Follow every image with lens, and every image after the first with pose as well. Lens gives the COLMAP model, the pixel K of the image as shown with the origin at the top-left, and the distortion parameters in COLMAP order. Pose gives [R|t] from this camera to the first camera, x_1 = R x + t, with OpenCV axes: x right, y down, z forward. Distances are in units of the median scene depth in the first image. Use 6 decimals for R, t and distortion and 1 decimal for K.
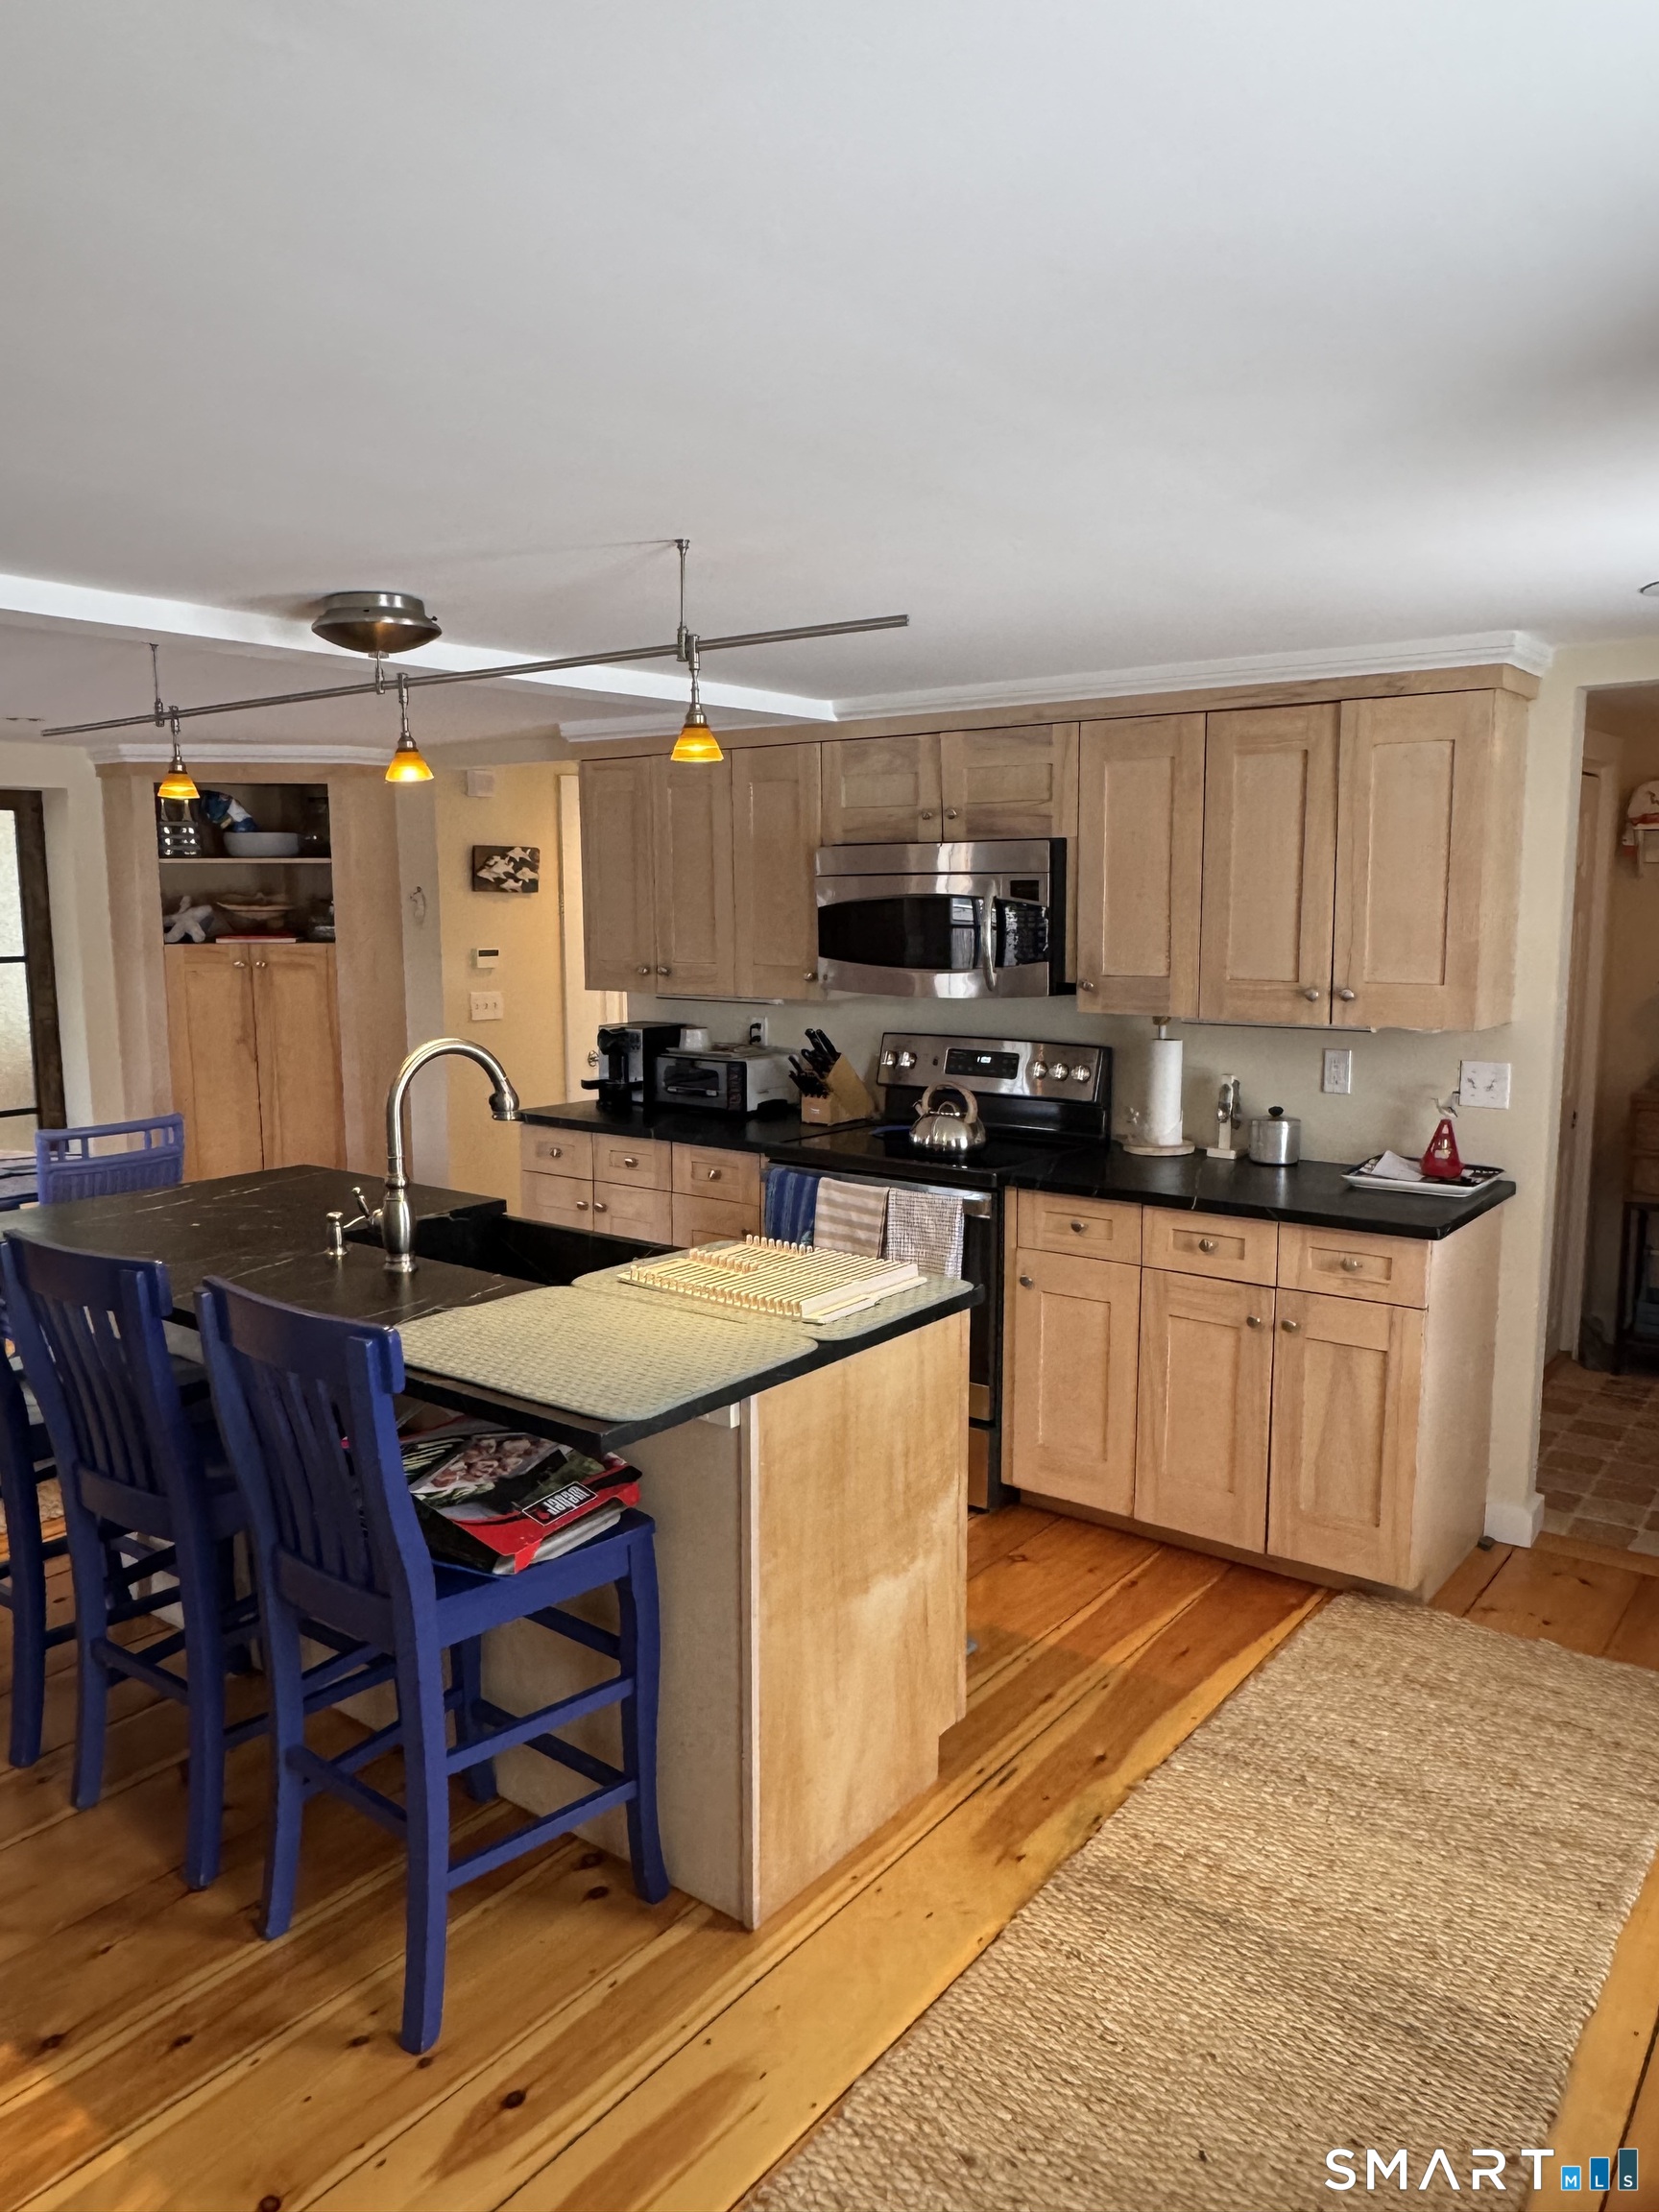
lens RADIAL K [[1539.0, 0, 831.9], [0, 1539.0, 1113.5], [0, 0, 1]] dist [0.000875, 0.003524]
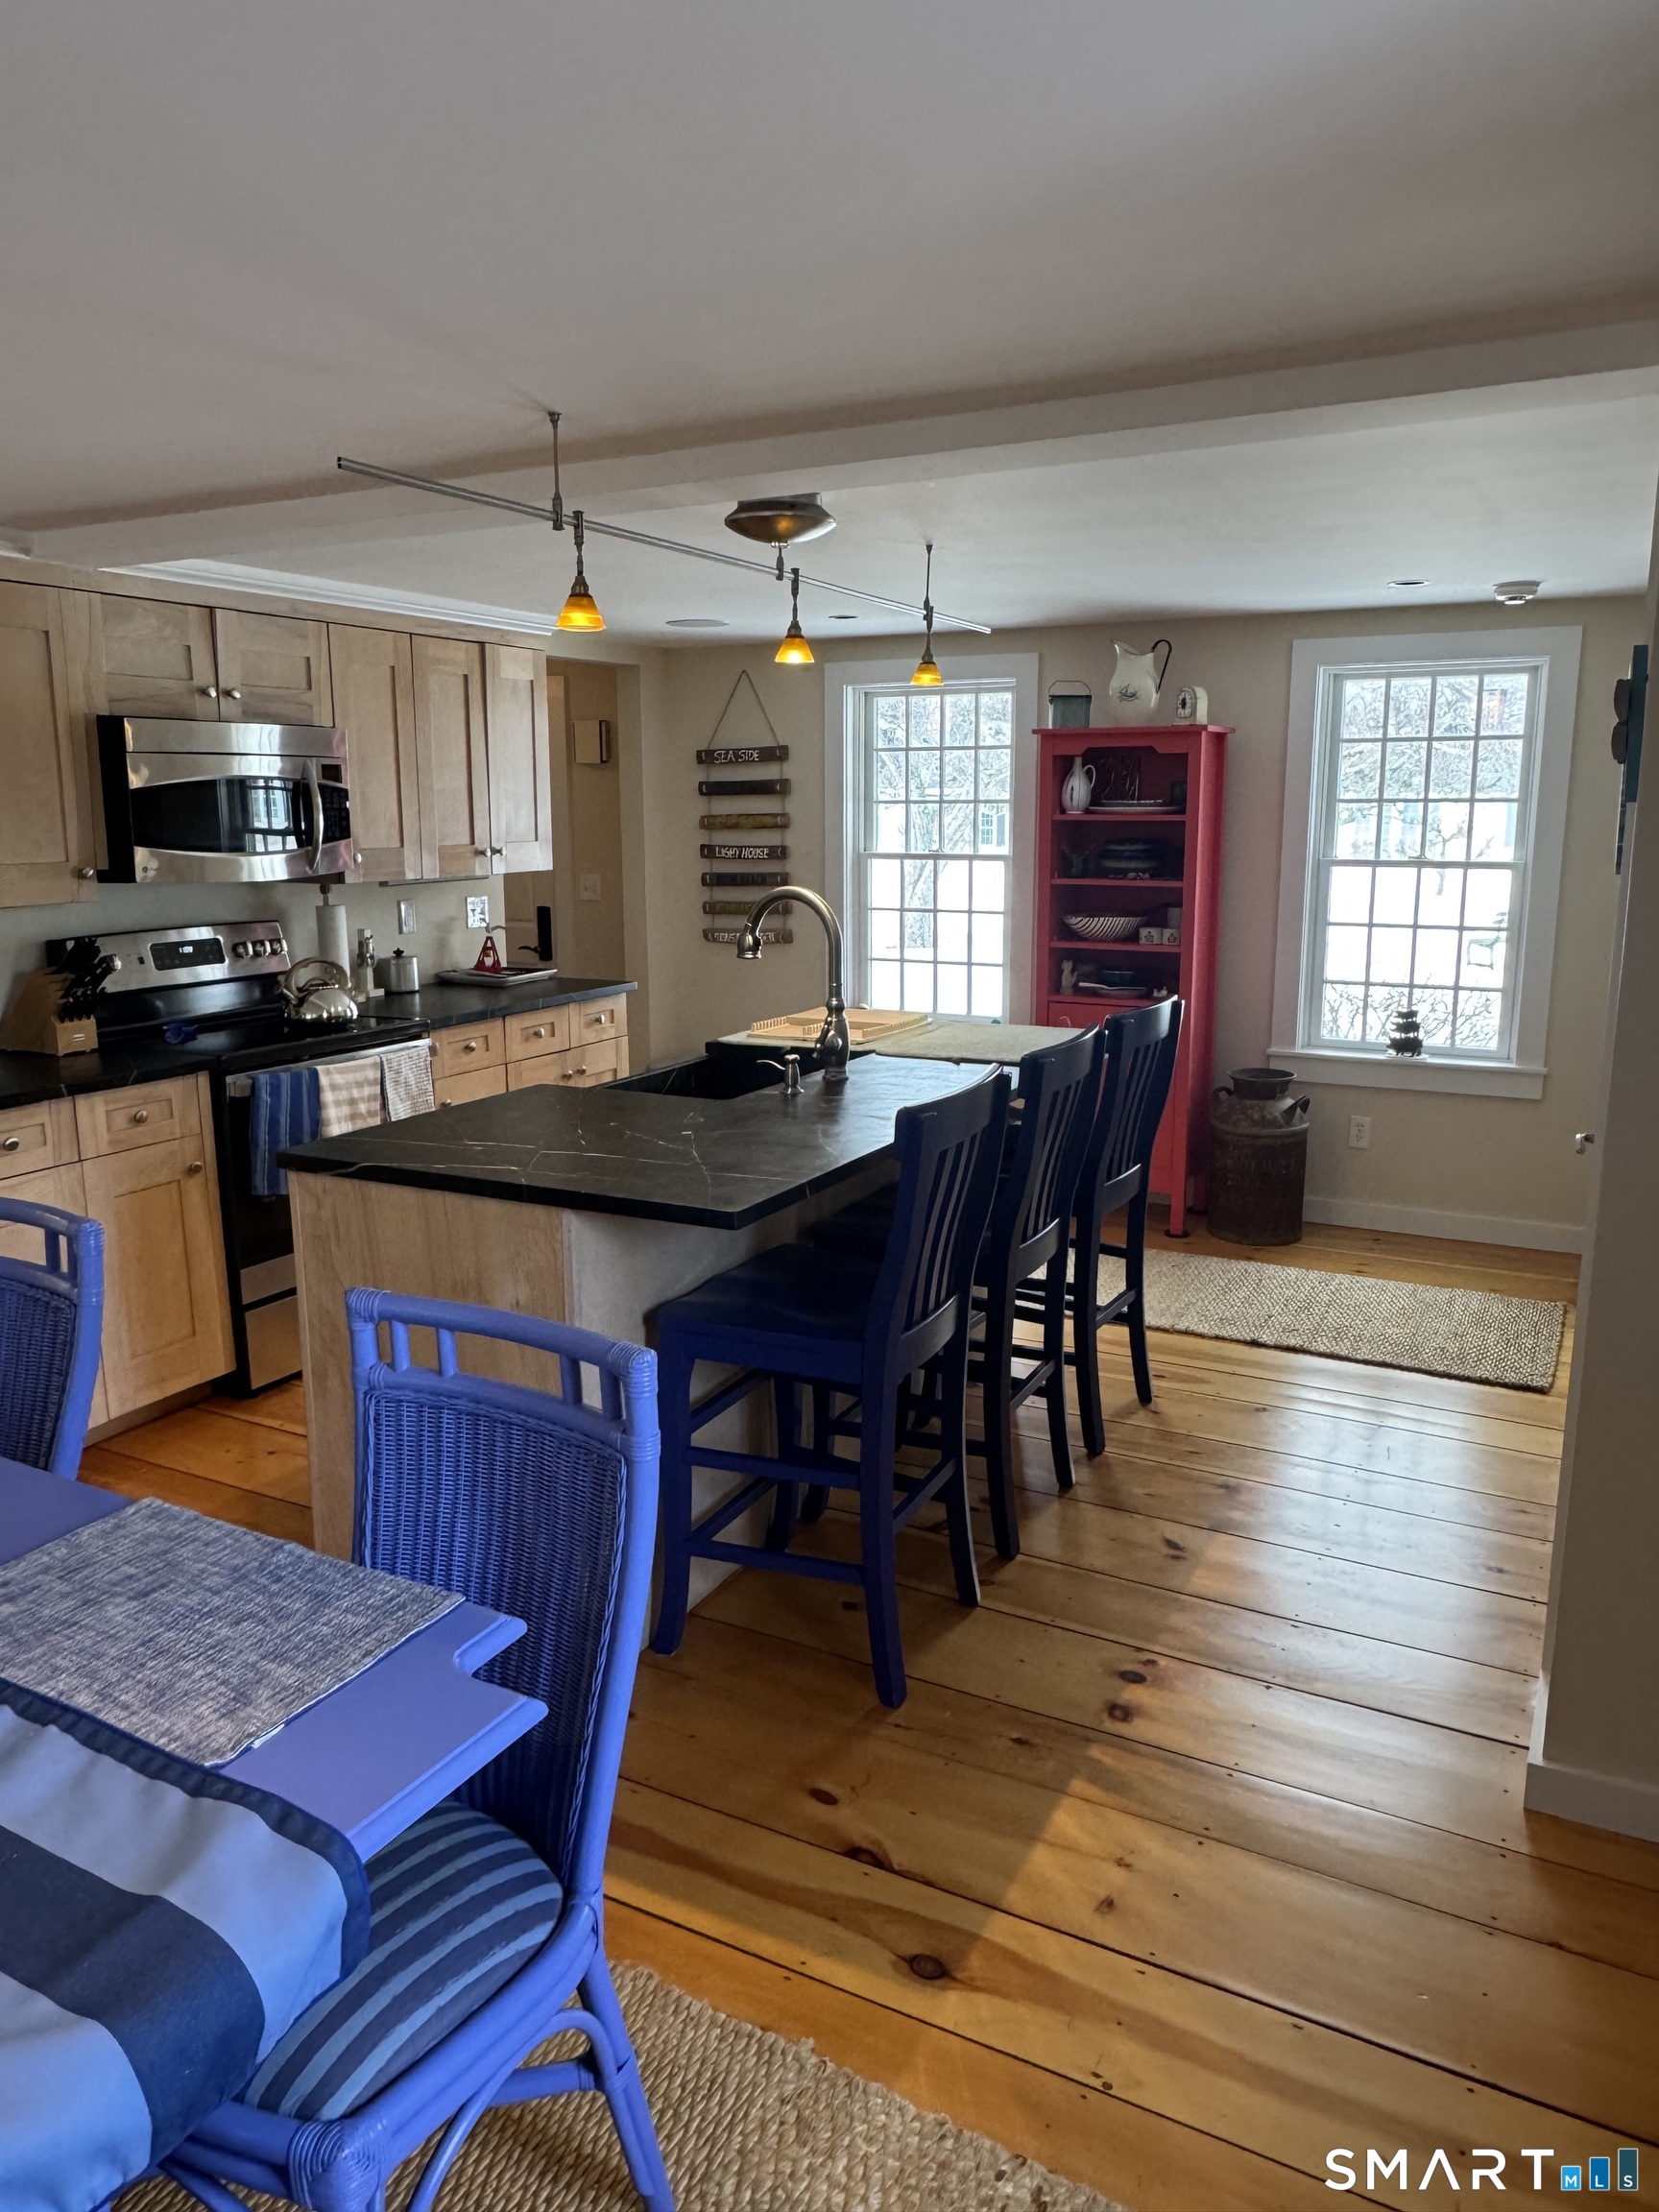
lens RADIAL K [[1539.0, 0, 831.1], [0, 1539.0, 1098.4], [0, 0, 1]] dist [0.000875, 0.003524]
pose [[-0.164042, -0.180675, 0.969766, -1.014757], [0.151709, 0.966767, 0.205779, -0.090435], [-0.974718, 0.180879, -0.131181, 0.819301]]
